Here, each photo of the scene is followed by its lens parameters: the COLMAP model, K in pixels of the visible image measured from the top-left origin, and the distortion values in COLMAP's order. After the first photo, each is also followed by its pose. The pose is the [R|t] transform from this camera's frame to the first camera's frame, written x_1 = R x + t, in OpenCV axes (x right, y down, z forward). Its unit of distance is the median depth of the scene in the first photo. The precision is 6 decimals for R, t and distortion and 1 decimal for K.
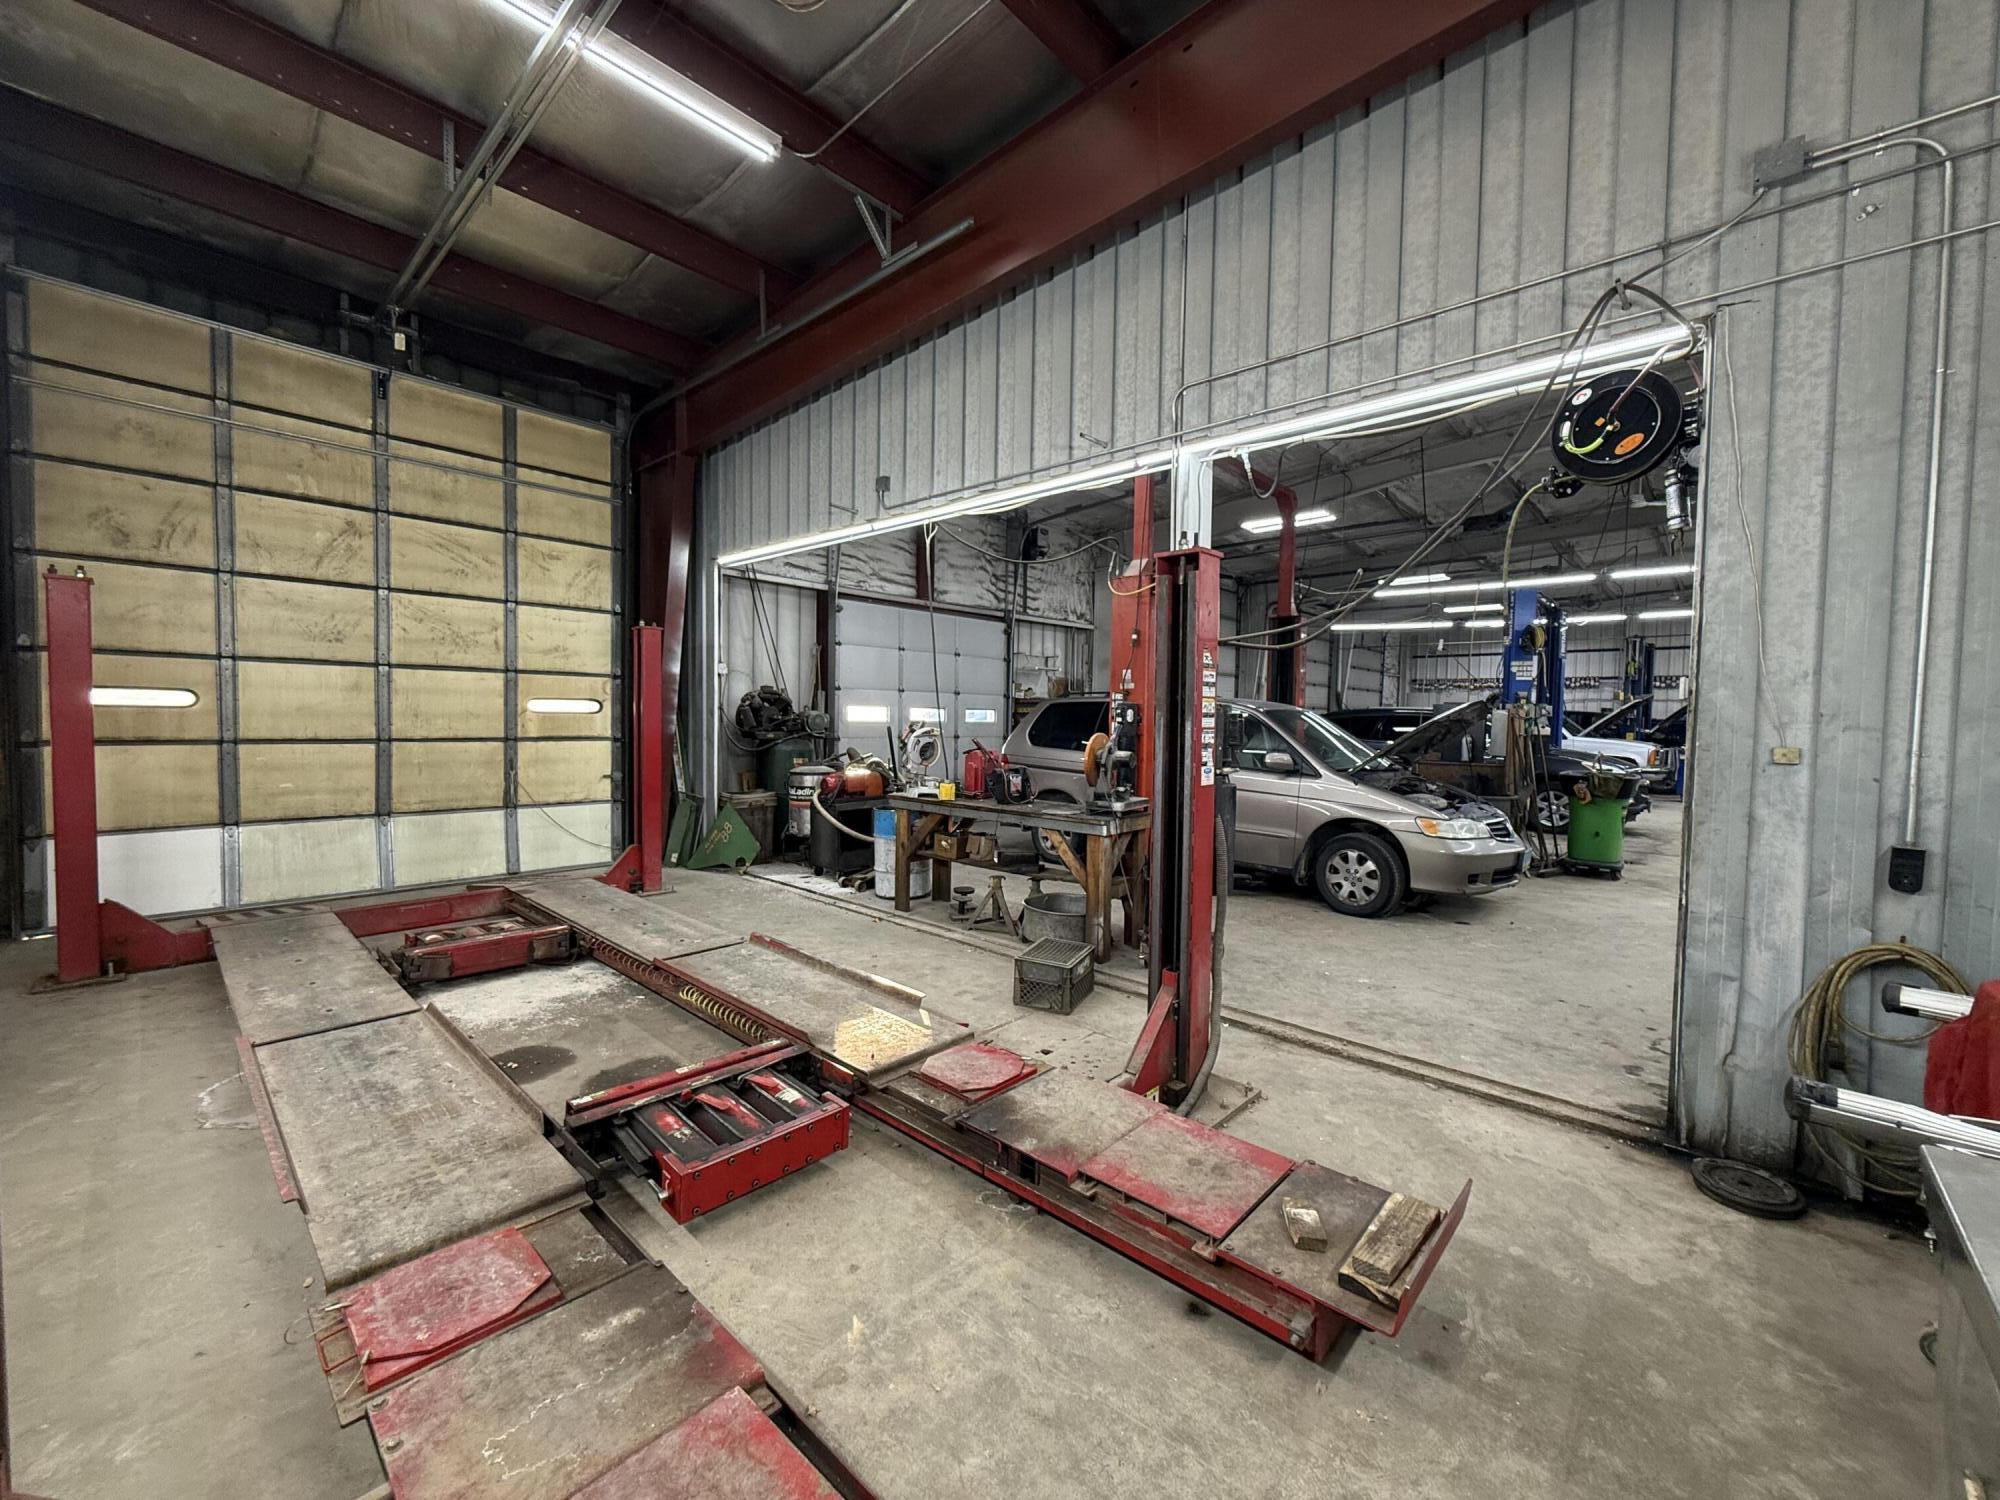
lens RADIAL K [[797.5, 0, 1004.6], [0, 797.5, 751.2], [0, 0, 1]] dist [-0.000531, 0.000084]
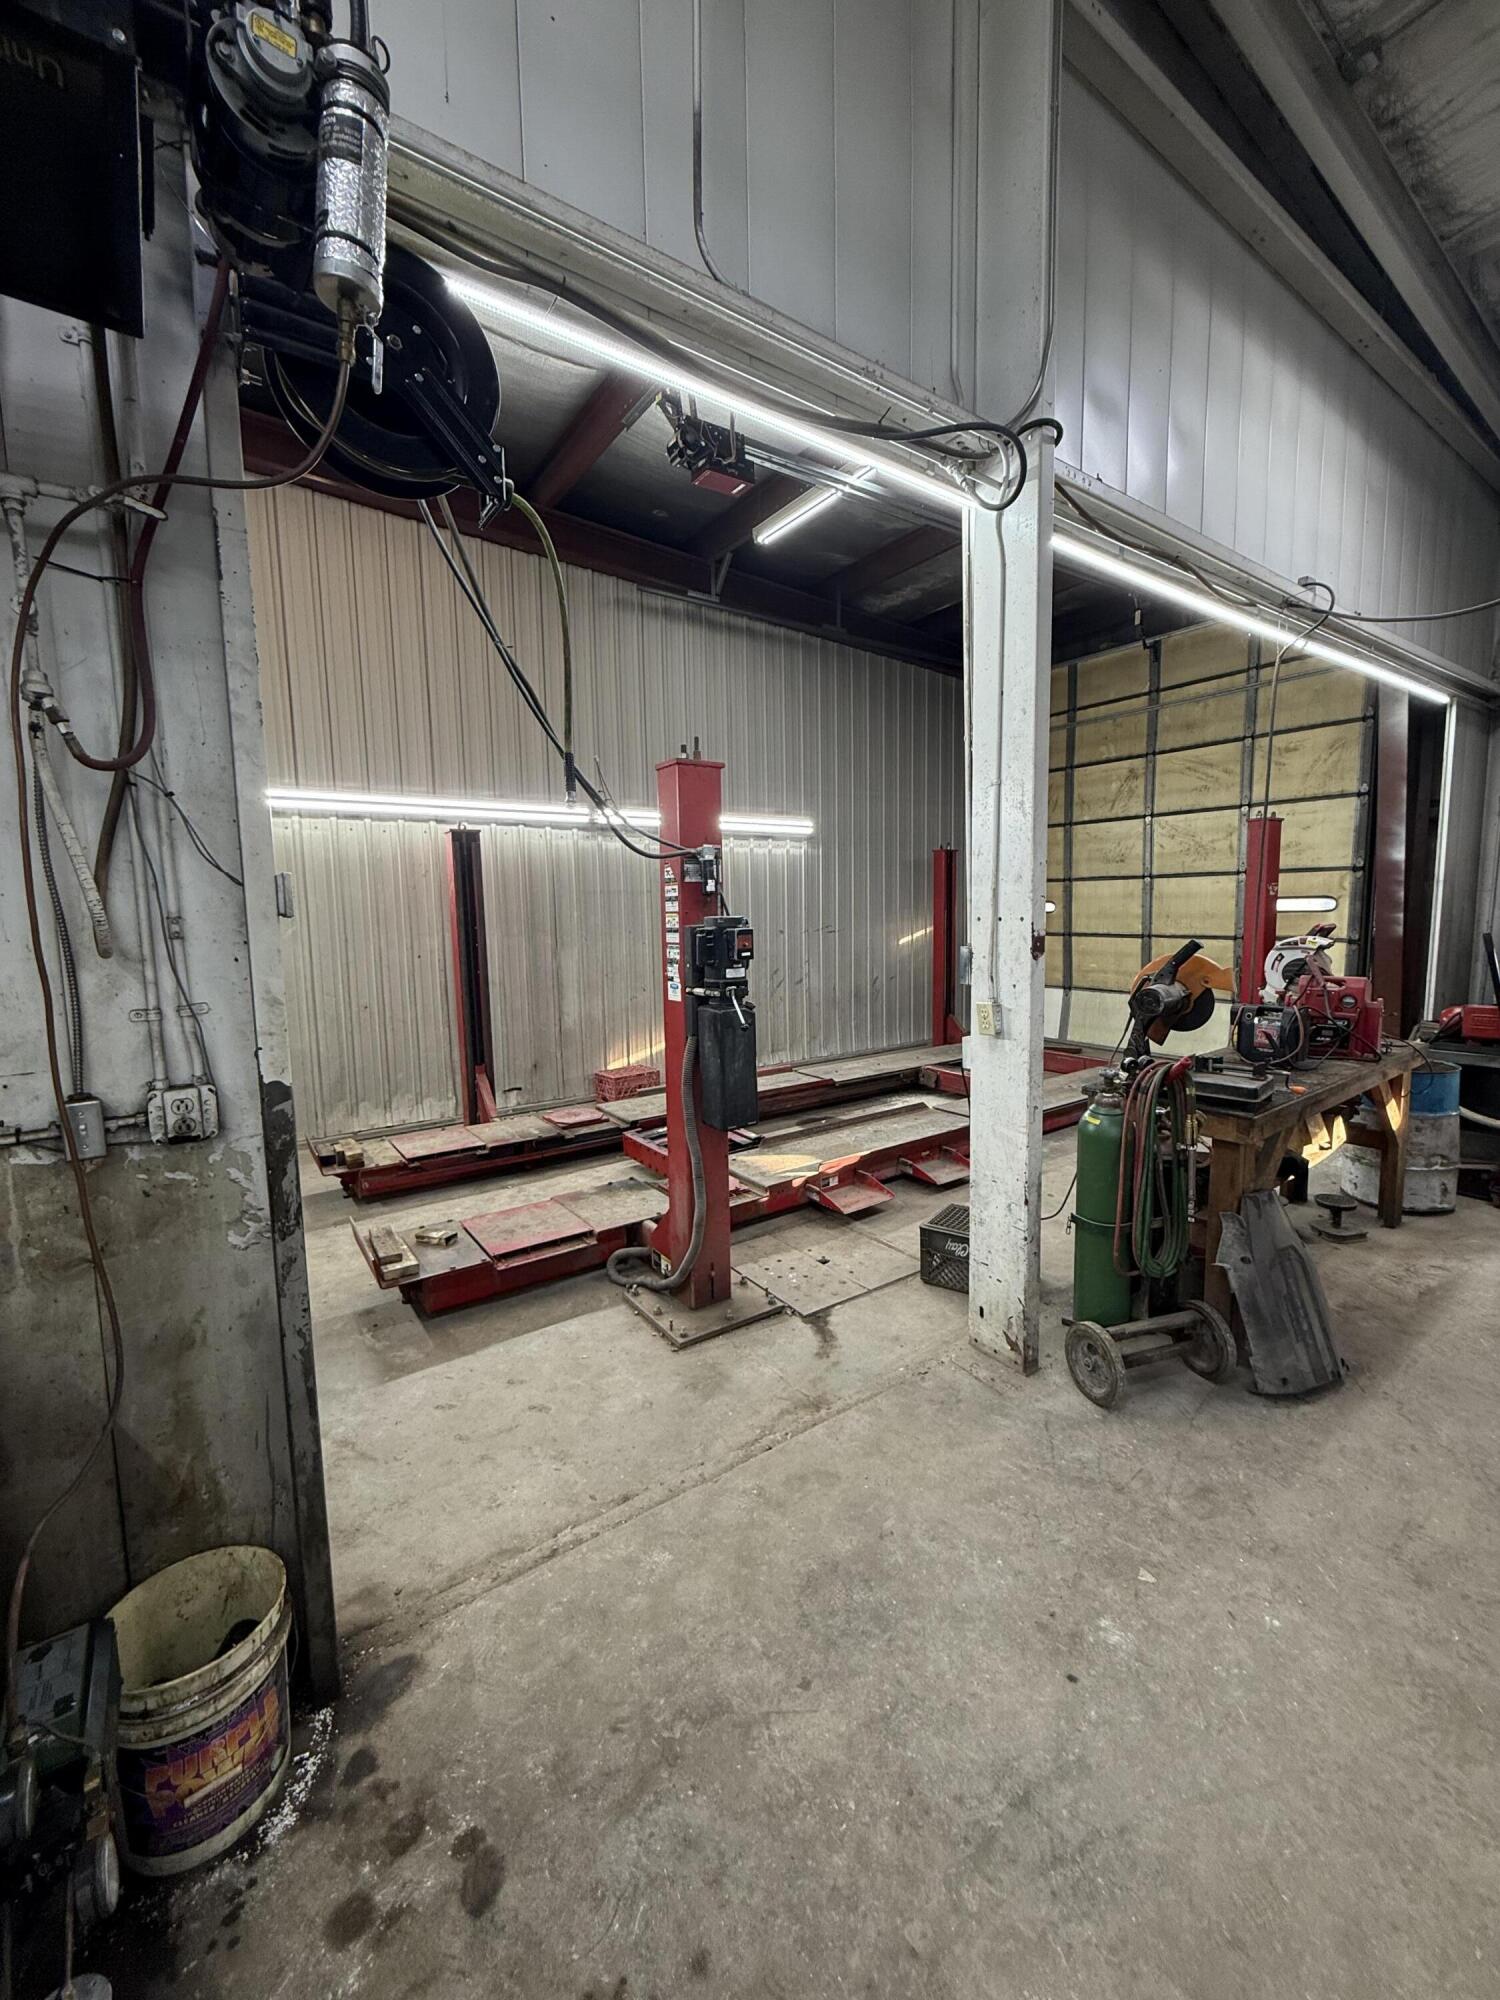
lens RADIAL K [[797.5, 0, 754.1], [0, 797.5, 994.4], [0, 0, 1]] dist [-0.000531, 0.000084]
pose [[-0.211391, 0.094568, -0.972816, 0.626414], [-0.026586, 0.994384, 0.102442, -0.036584], [0.977040, 0.047519, -0.207689, 0.681425]]
